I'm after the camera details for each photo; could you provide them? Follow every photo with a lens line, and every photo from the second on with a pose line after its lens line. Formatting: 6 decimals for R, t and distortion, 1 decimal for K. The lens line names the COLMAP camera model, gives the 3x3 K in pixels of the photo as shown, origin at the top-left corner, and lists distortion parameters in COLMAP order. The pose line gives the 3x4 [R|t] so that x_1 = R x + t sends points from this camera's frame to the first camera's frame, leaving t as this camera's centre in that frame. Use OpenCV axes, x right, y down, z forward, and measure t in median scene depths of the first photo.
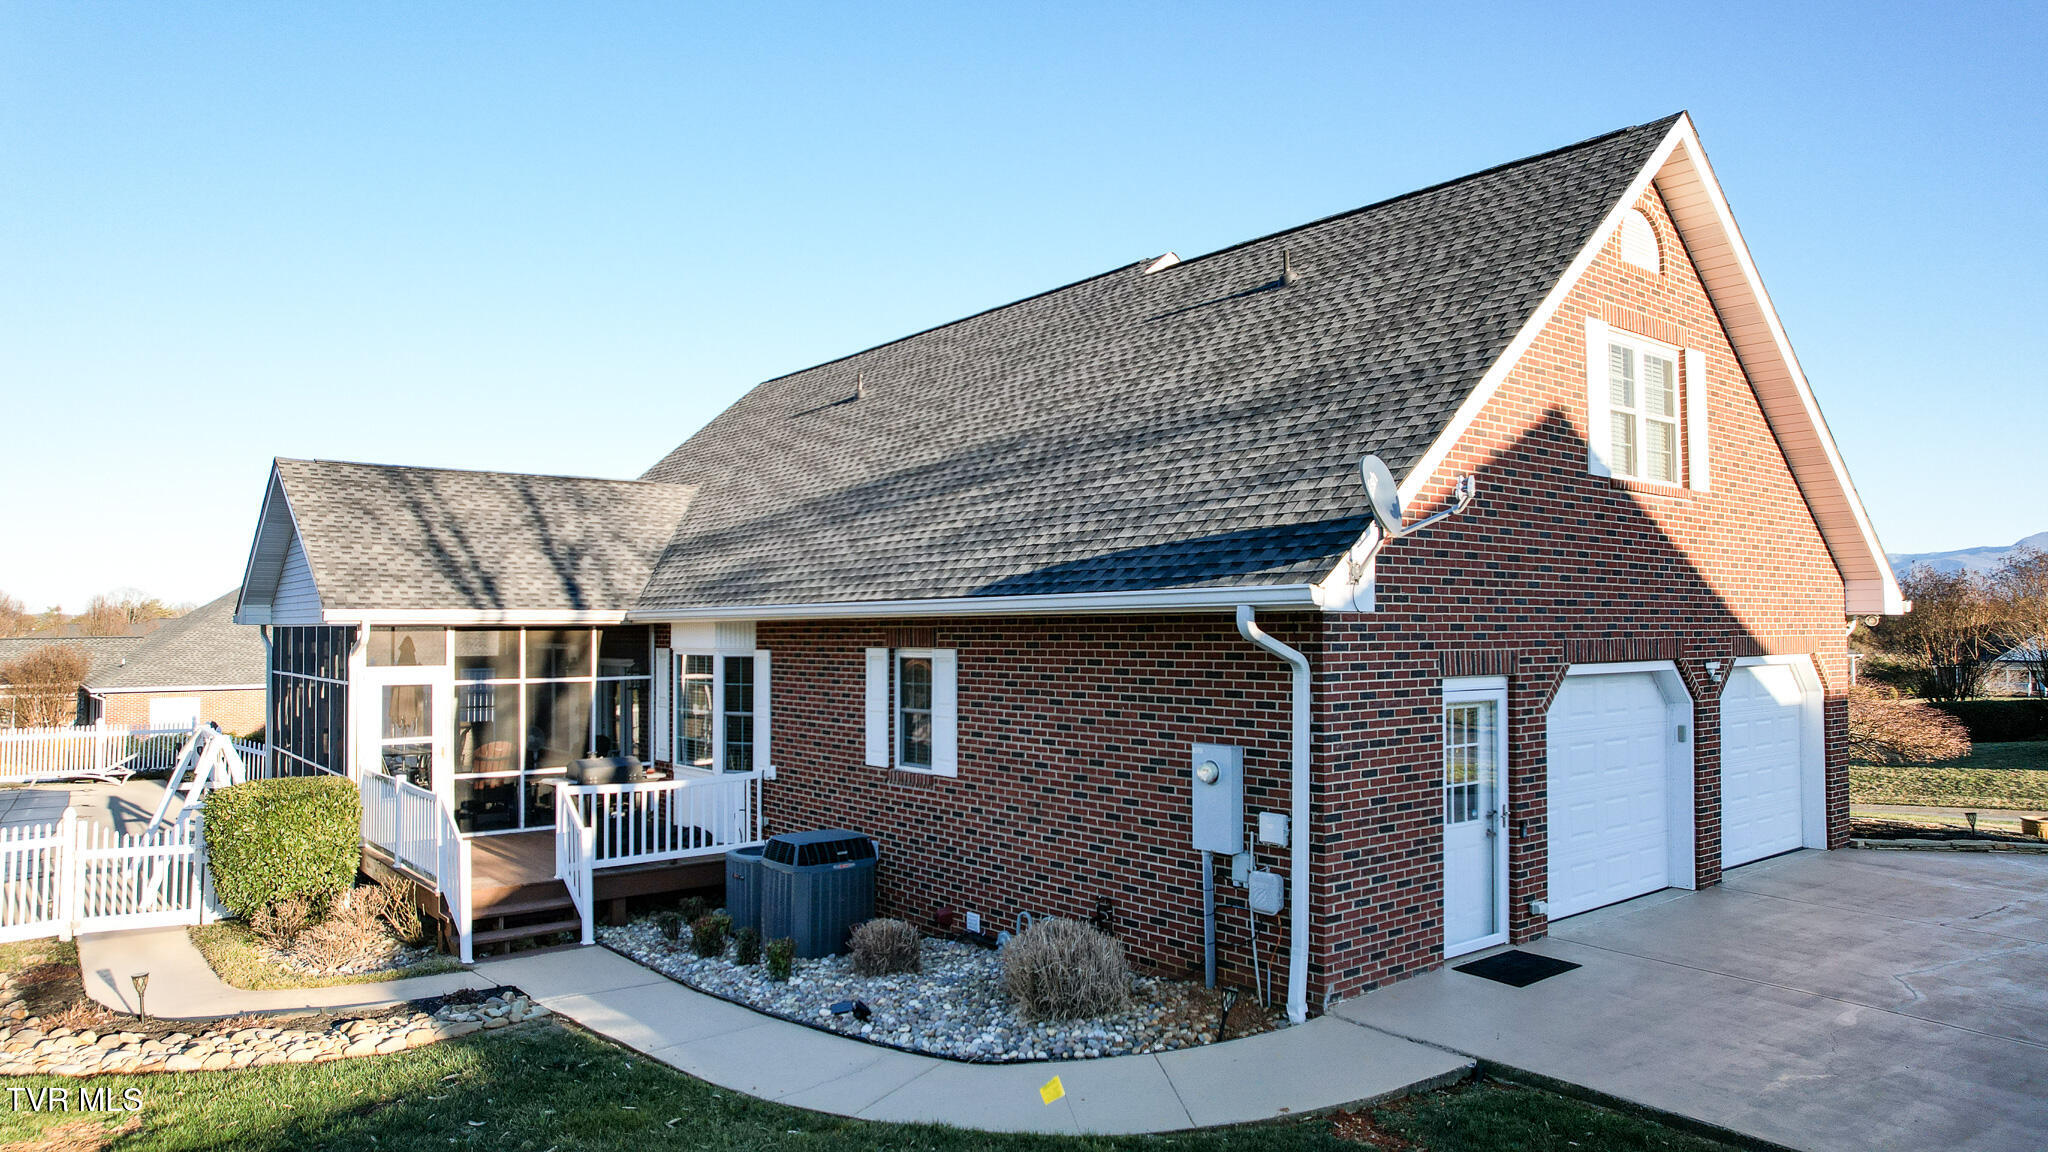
lens RADIAL K [[1308.6, 0, 1024.0], [0, 1308.6, 576.0], [0, 0, 1]] dist [-0.067262, 0.057933]
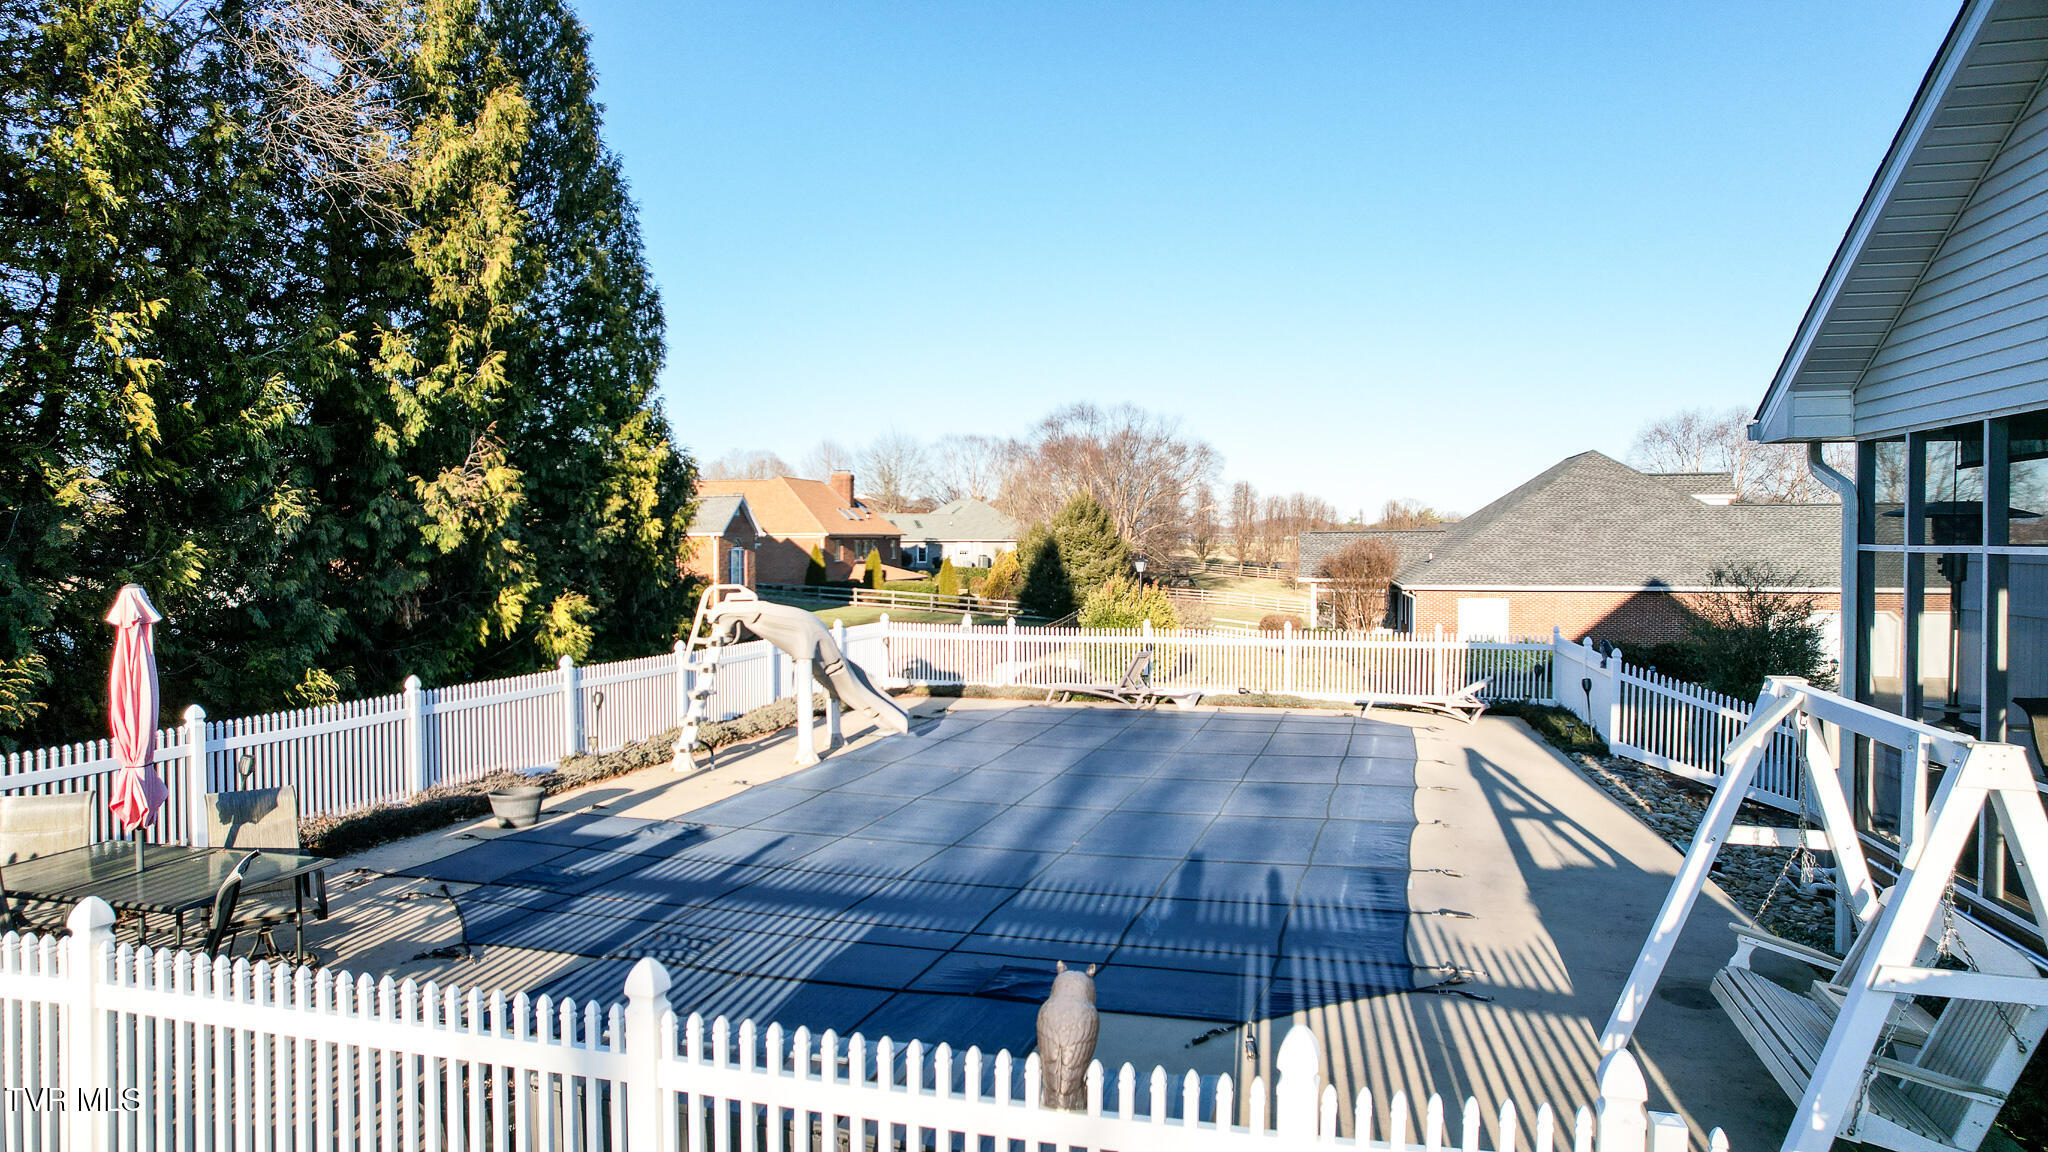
lens RADIAL K [[1308.6, 0, 1024.0], [0, 1308.6, 576.0], [0, 0, 1]] dist [-0.067262, 0.057933]
pose [[0.626318, 0.024957, -0.779168, -0.642673], [0.030178, 0.997962, 0.056223, 0.077990], [0.778983, -0.058727, 0.624288, 0.787611]]
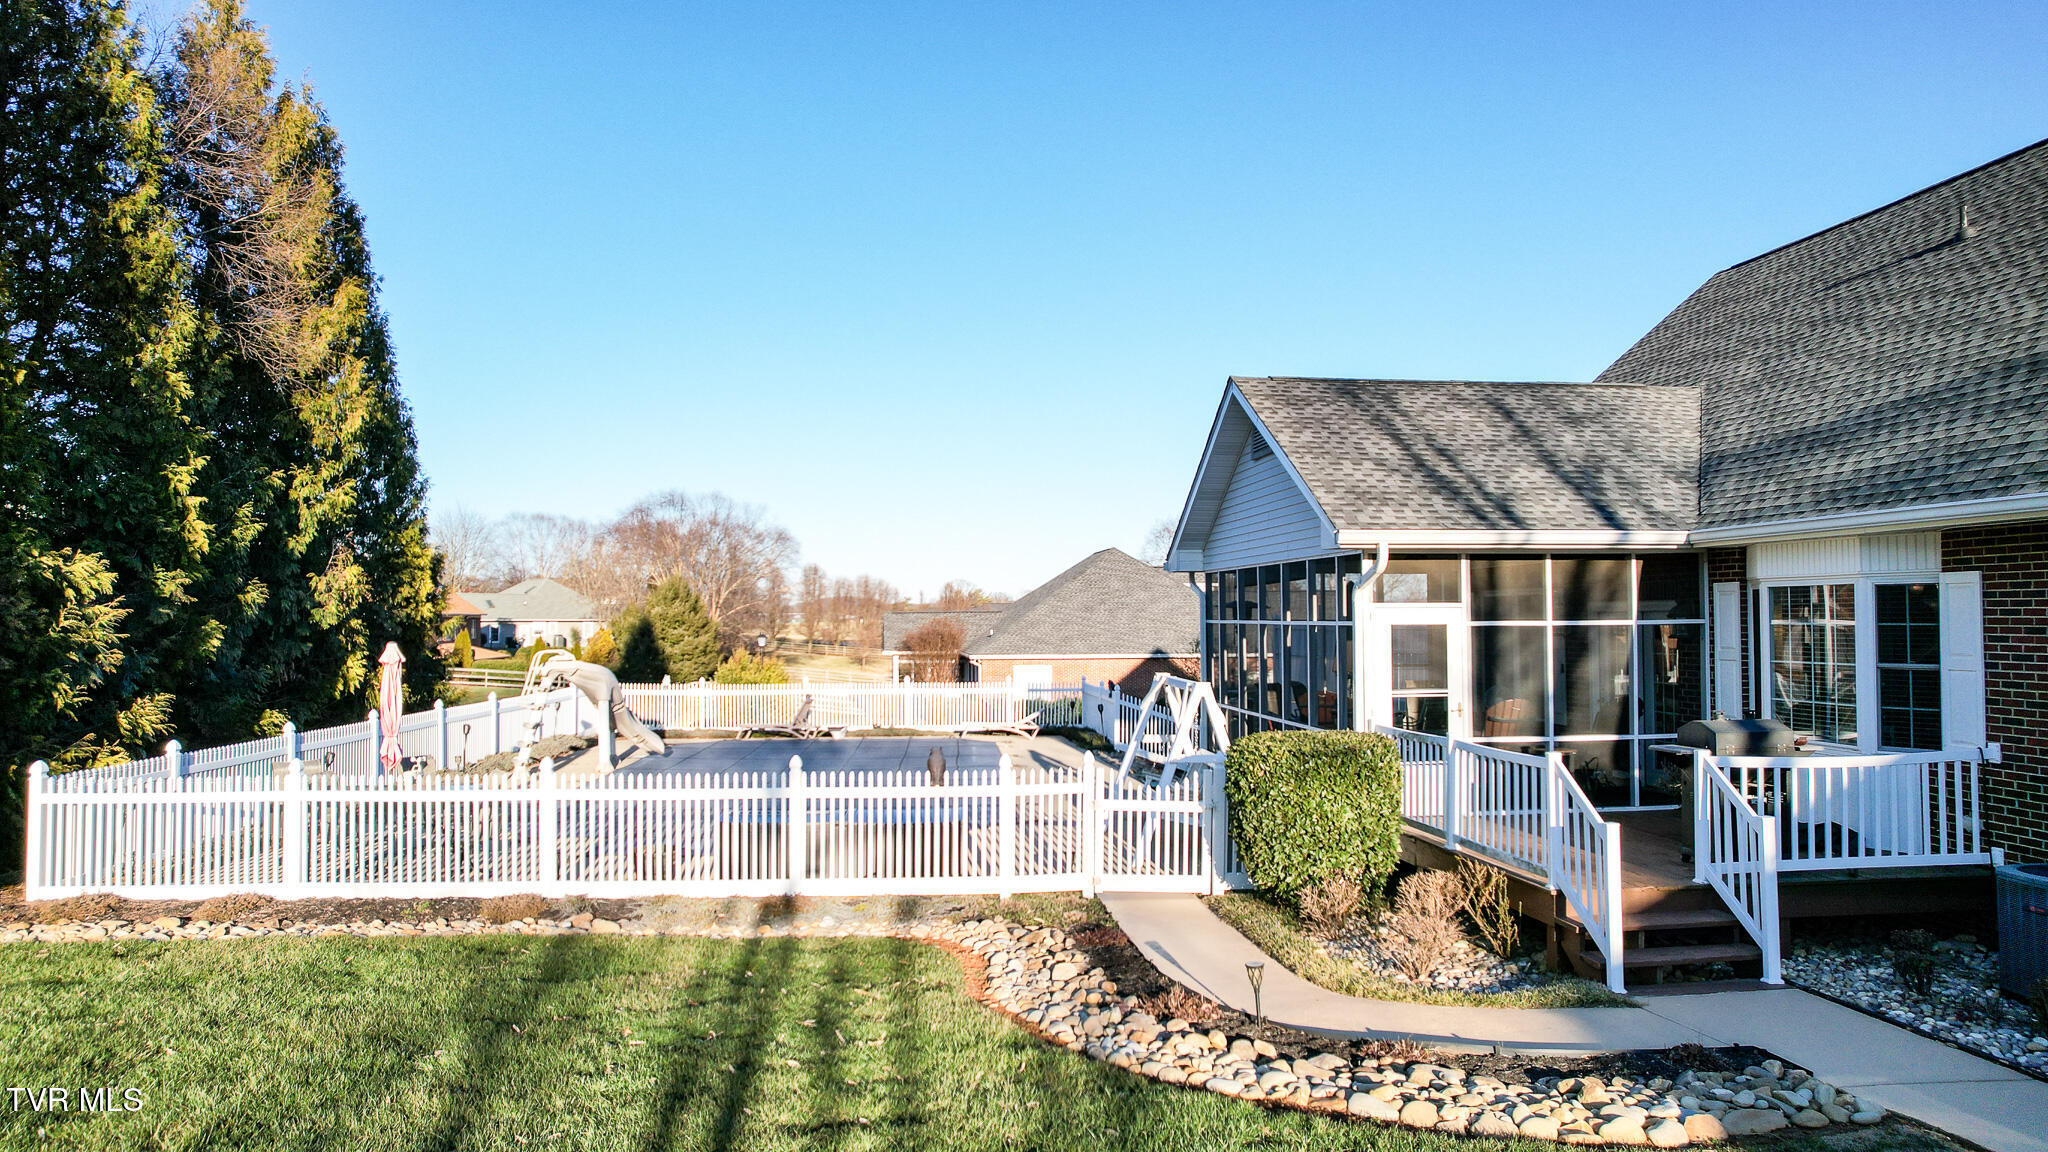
lens RADIAL K [[1308.6, 0, 1024.0], [0, 1308.6, 576.0], [0, 0, 1]] dist [-0.067262, 0.057933]
pose [[0.849133, -0.015439, -0.527953, -0.298476], [0.020781, 0.999775, 0.004186, 0.052394], [0.527770, -0.014526, 0.849263, 0.198942]]
